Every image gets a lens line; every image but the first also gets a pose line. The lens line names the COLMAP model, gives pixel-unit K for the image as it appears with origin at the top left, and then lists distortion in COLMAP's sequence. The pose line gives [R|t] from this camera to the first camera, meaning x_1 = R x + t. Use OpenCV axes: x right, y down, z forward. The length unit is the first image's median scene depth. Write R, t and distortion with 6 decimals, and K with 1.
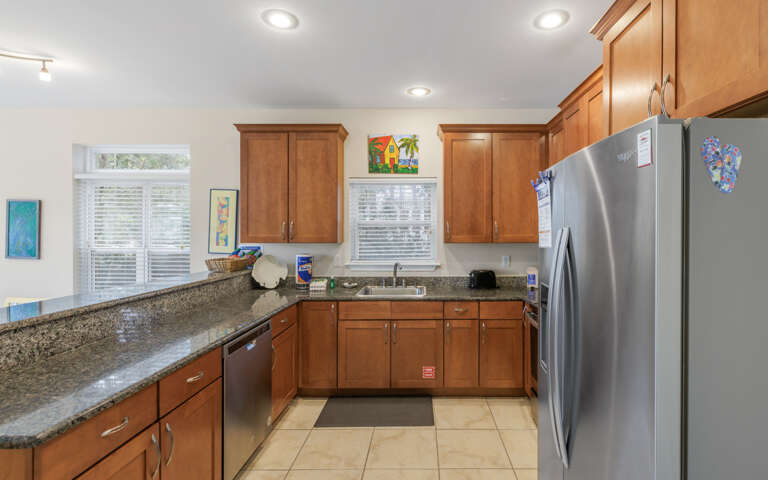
lens RADIAL K [[371.6, 0, 384.0], [0, 371.6, 240.0], [0, 0, 1]] dist [-0.000320, -0.000017]
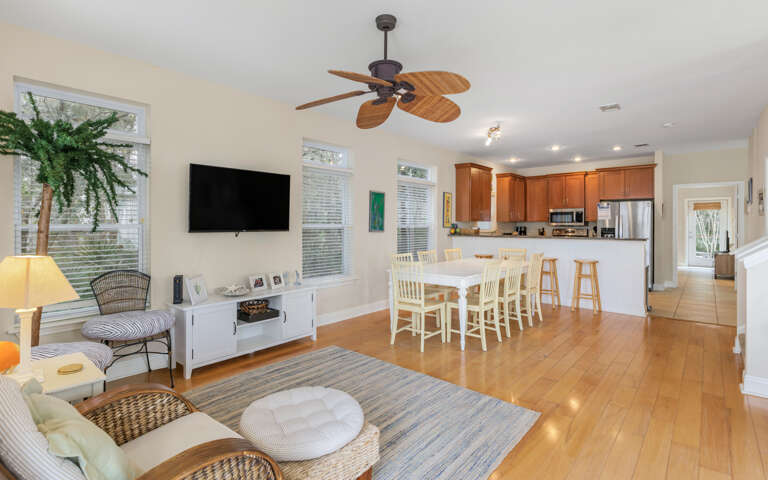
lens RADIAL K [[370.6, 0, 375.3], [0, 370.6, 223.8], [0, 0, 1]] dist [-0.004968, -0.000928]
pose [[0.664949, -0.001670, 0.746887, -2.057848], [0.008556, 0.999949, -0.005382, 0.025597], [-0.746840, 0.009969, 0.664929, 0.041084]]
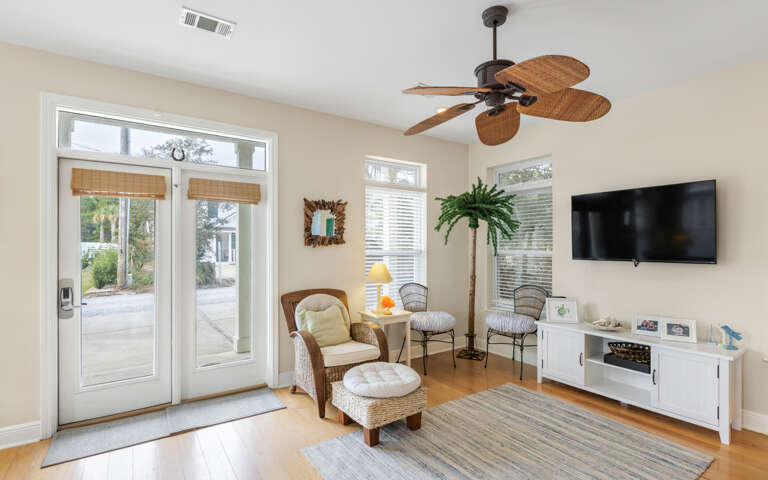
lens RADIAL K [[366.7, 0, 377.5], [0, 366.7, 242.1], [0, 0, 1]] dist [-0.001549, -0.000082]
pose [[0.557304, -0.011460, -0.830229, -1.169941], [-0.005277, 0.999836, -0.017344, 0.012115], [0.830291, 0.014047, 0.557152, 0.008197]]
